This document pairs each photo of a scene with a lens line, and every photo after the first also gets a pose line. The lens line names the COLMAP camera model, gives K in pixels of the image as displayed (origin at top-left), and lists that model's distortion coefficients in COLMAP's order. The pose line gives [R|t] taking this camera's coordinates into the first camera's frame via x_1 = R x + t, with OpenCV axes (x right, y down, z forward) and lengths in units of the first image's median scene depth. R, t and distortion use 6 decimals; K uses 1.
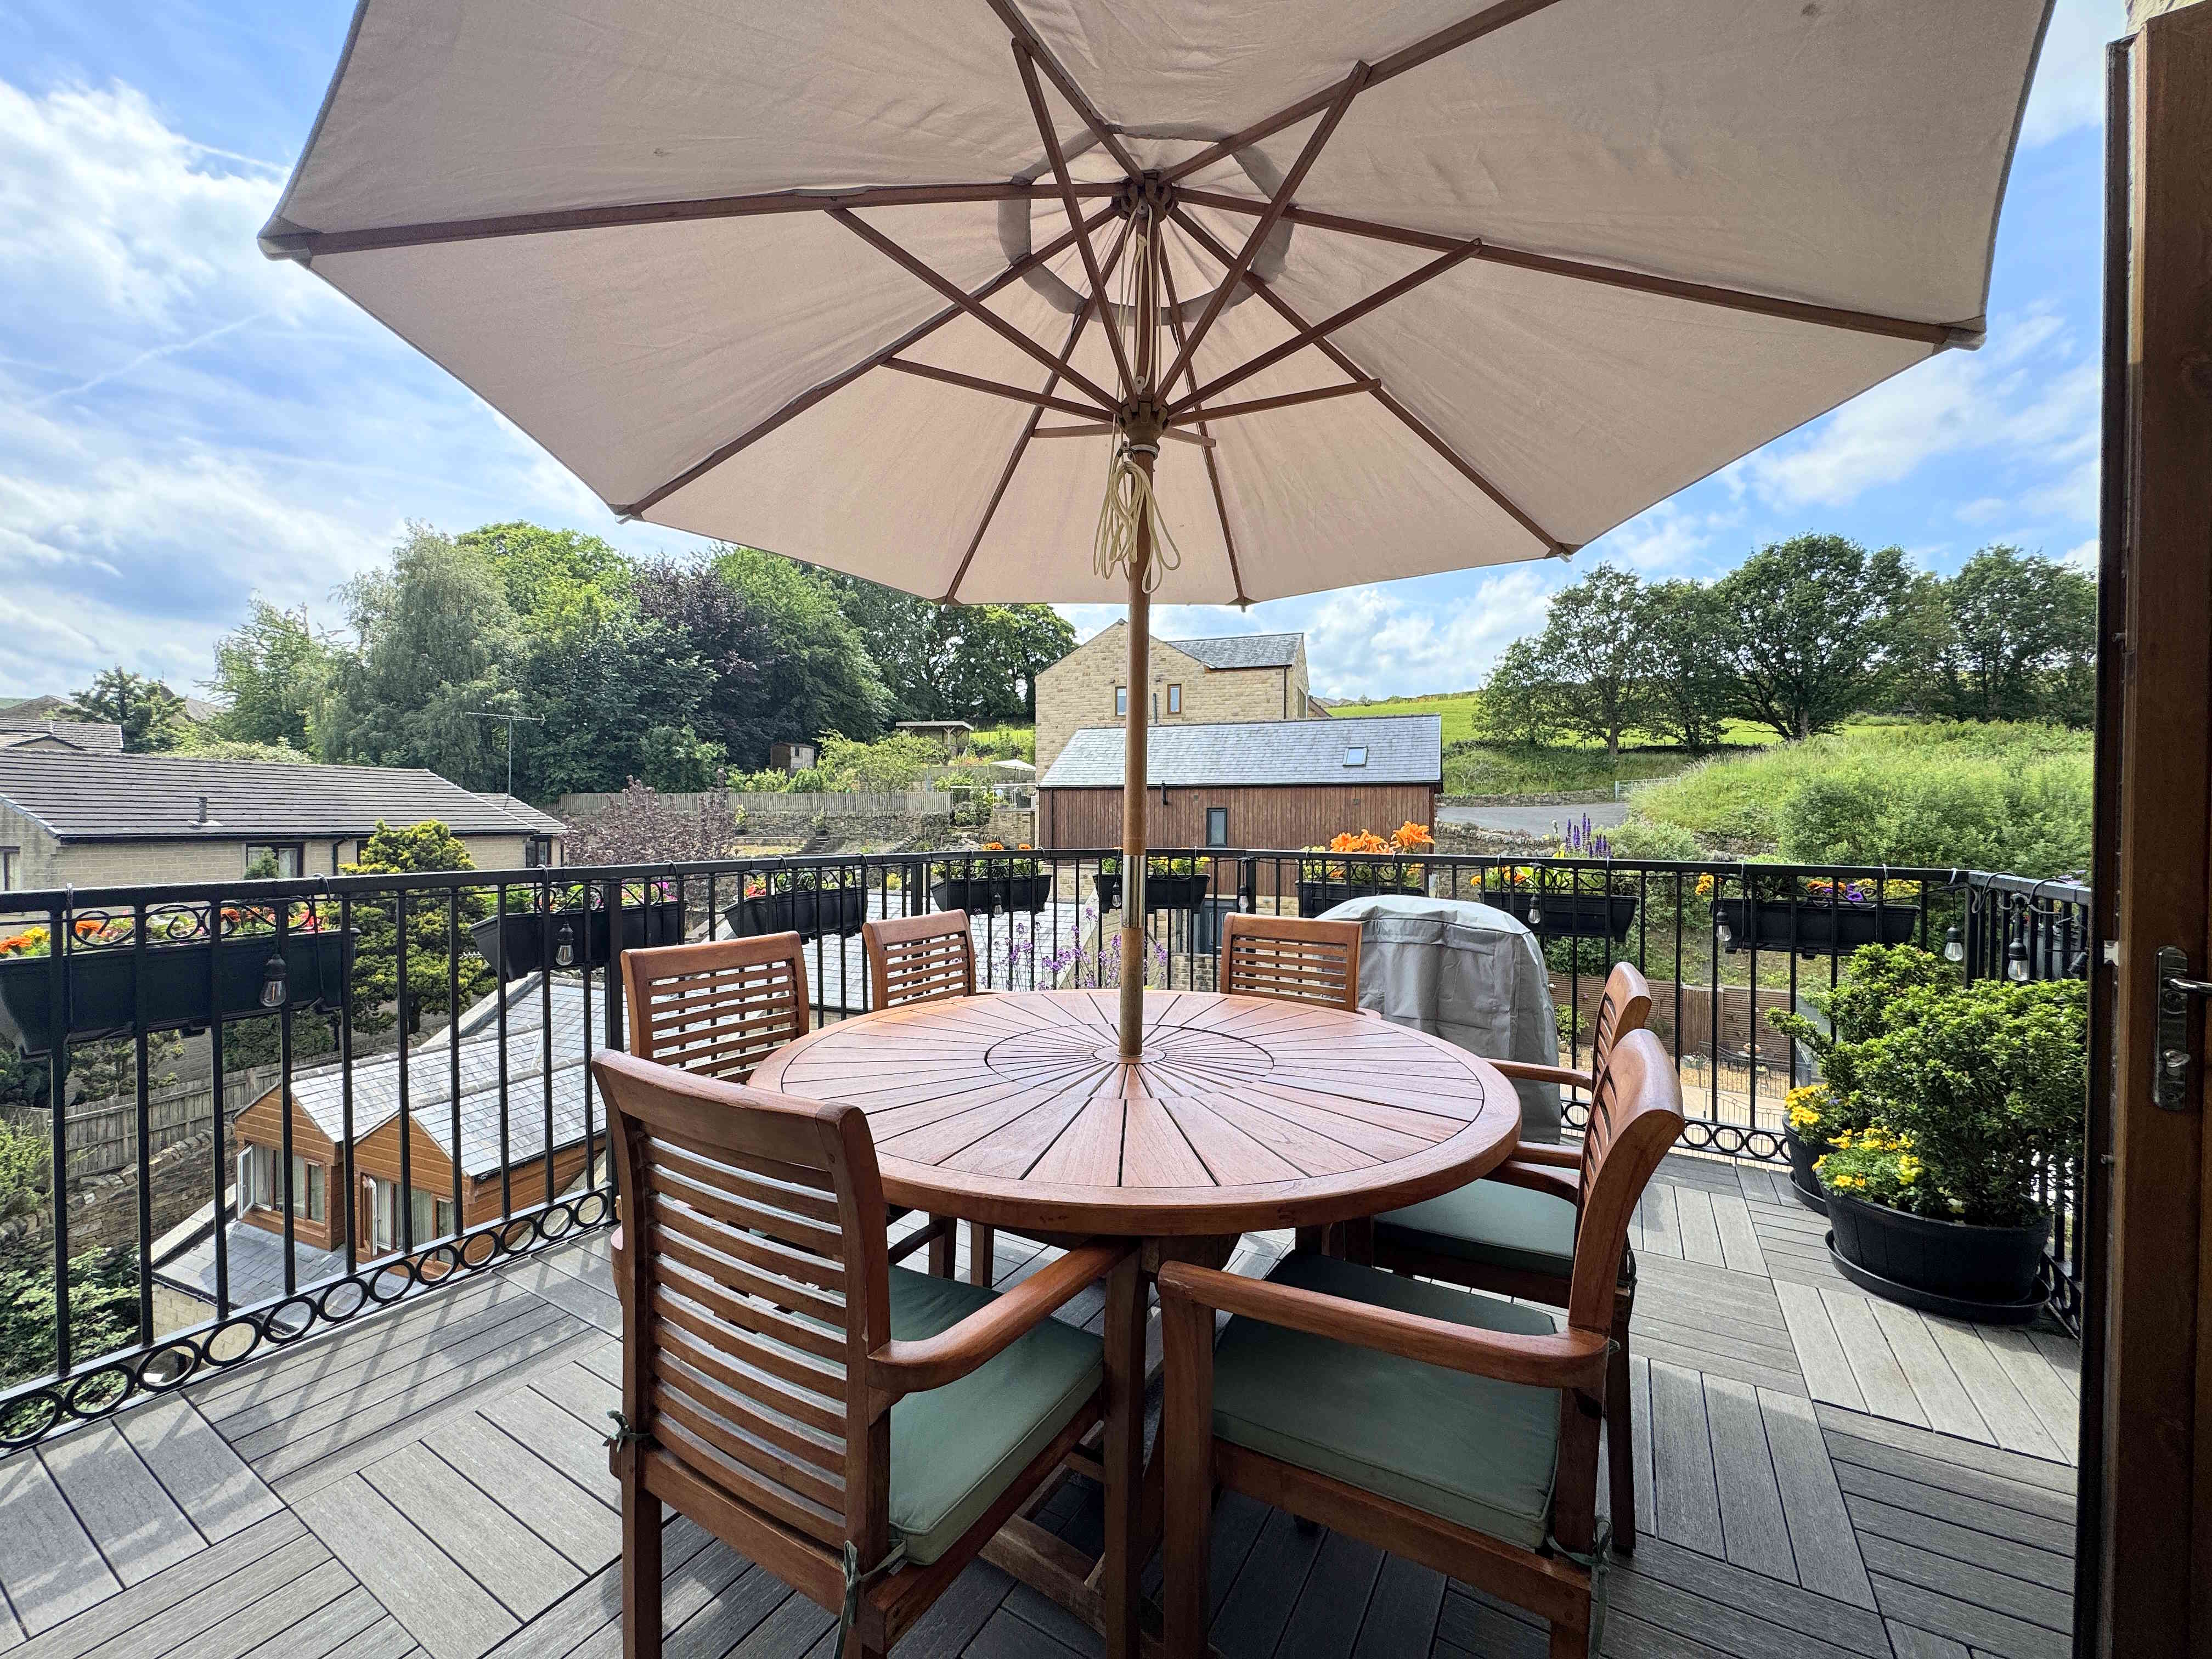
lens RADIAL K [[882.3, 0, 1113.9], [0, 882.3, 815.1], [0, 0, 1]] dist [0.000333, 0.000155]
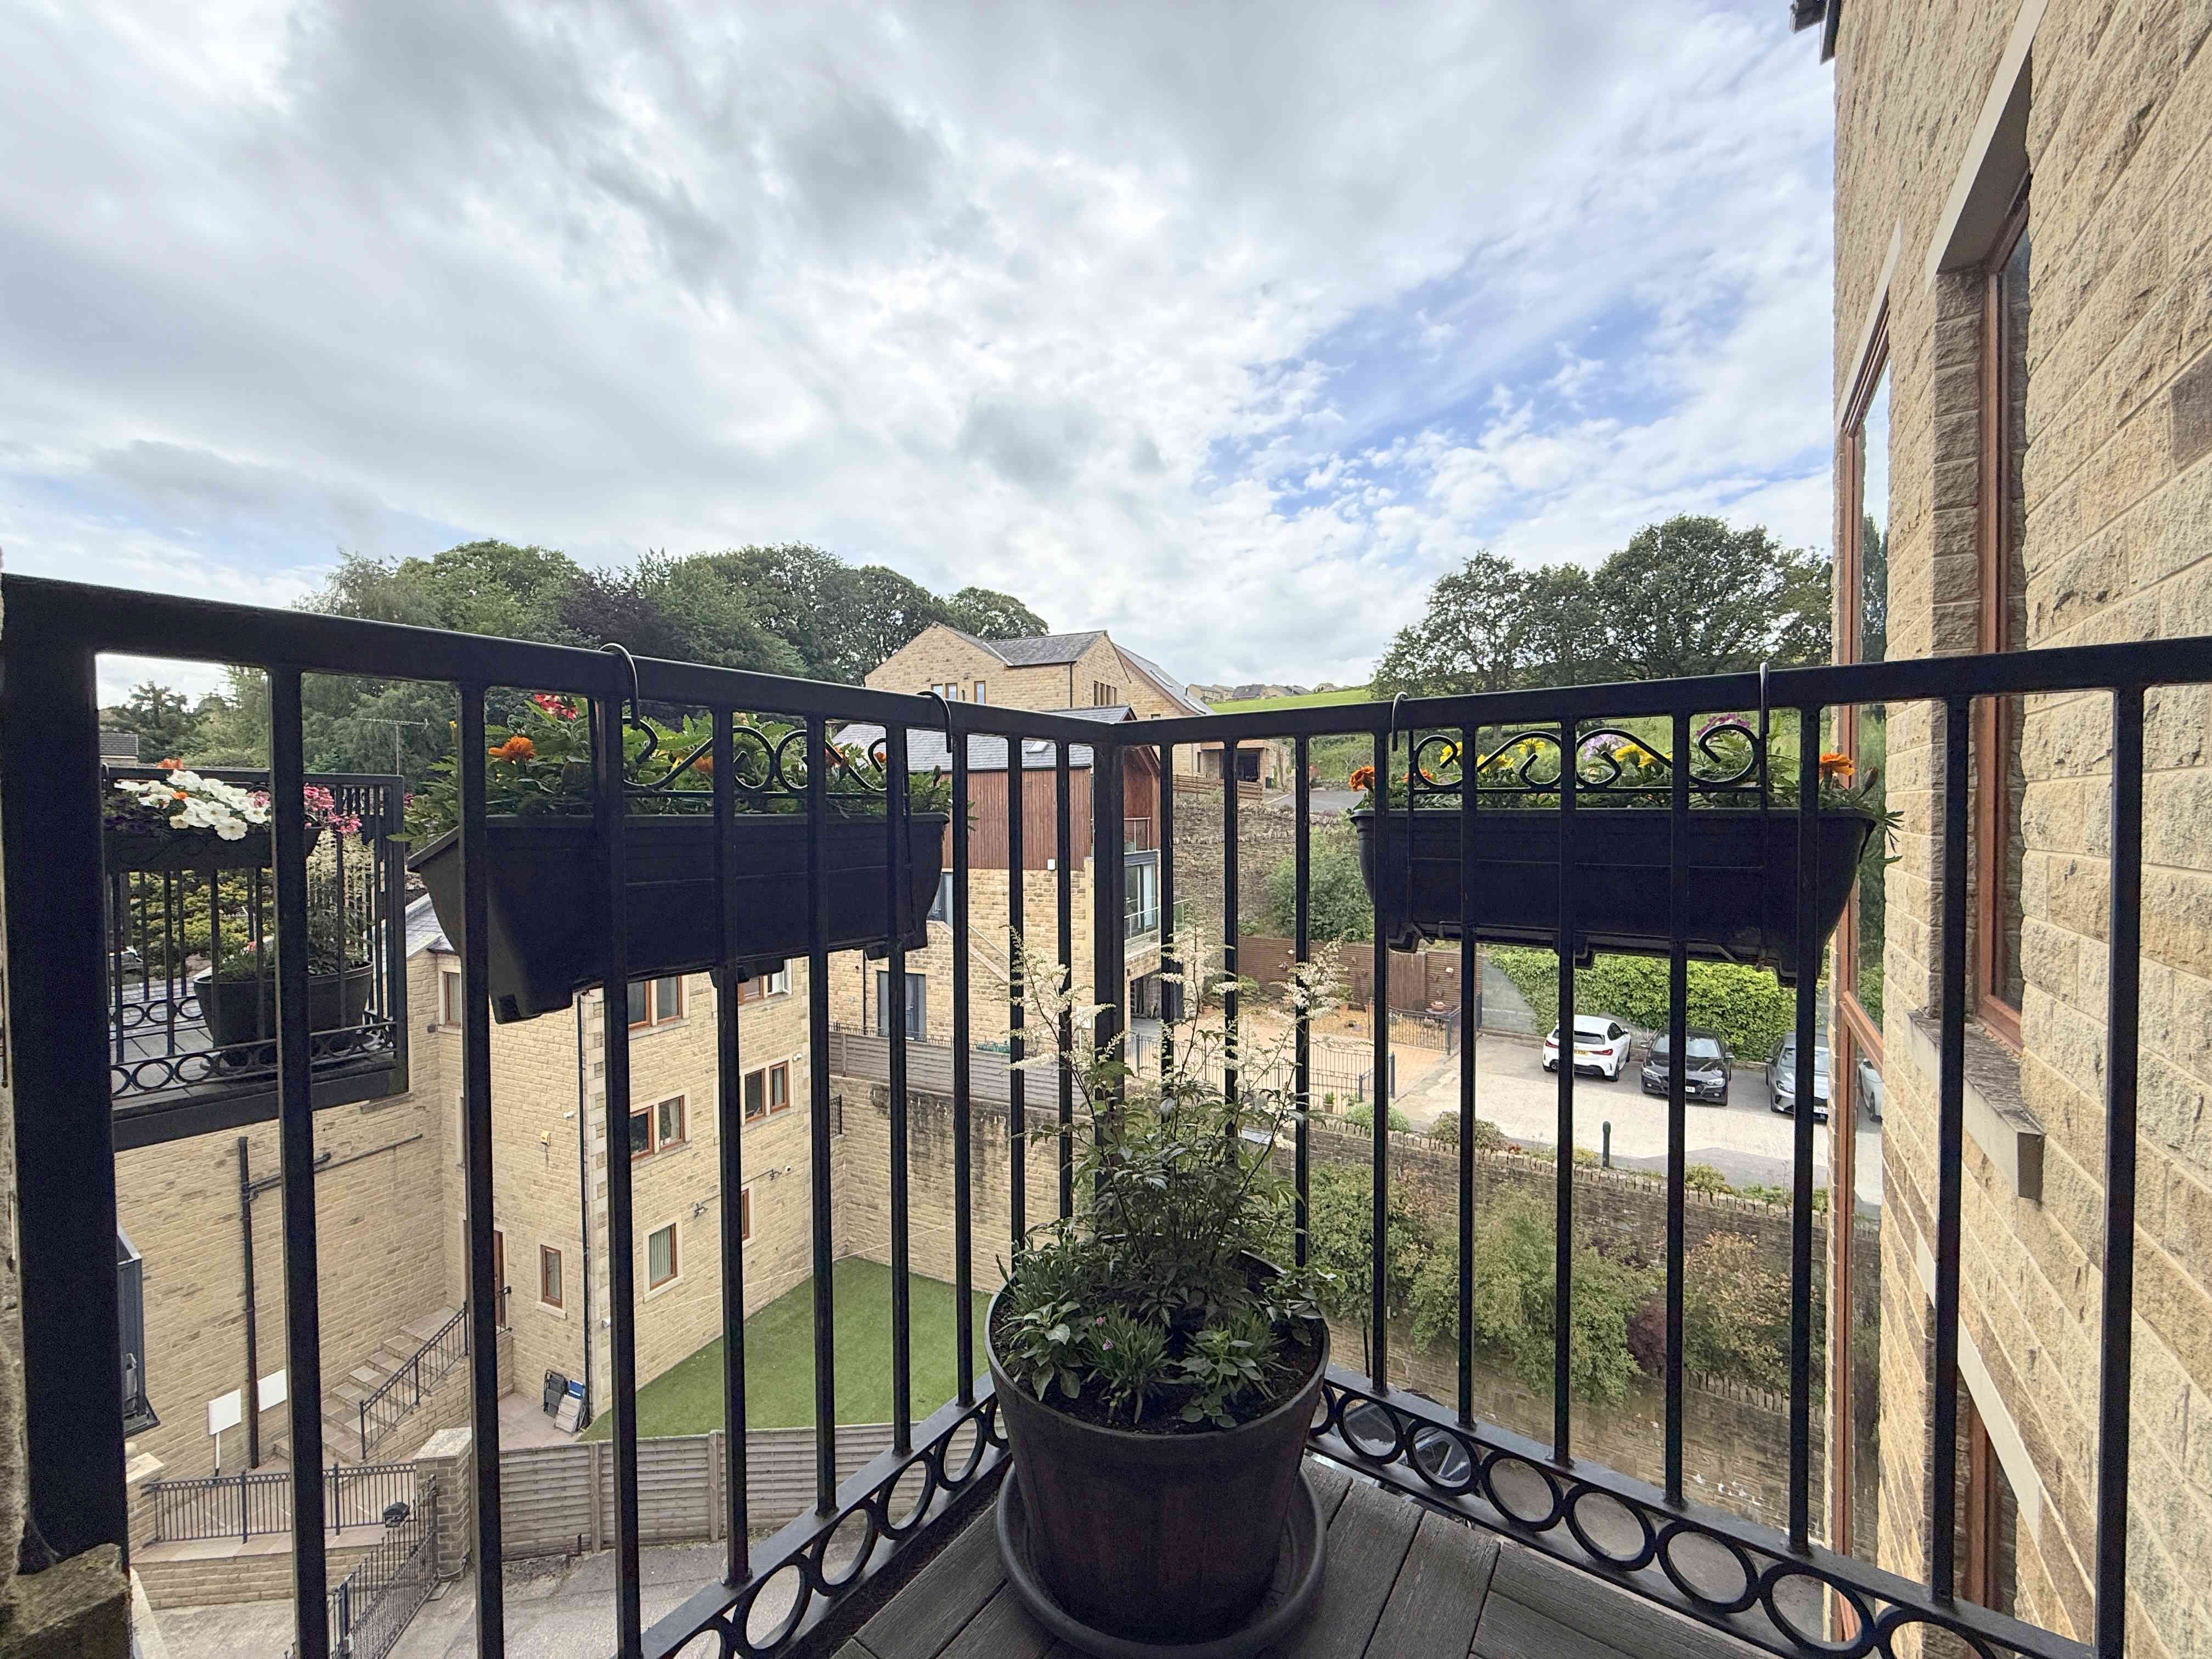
lens RADIAL K [[878.7, 0, 1099.6], [0, 878.7, 826.6], [0, 0, 1]] dist [0.001615, 0.000124]
pose [[0.997803, -0.010742, -0.065375, 0.177554], [0.012428, 0.999599, 0.025427, 0.003971], [0.065075, -0.026183, 0.997537, -0.053645]]
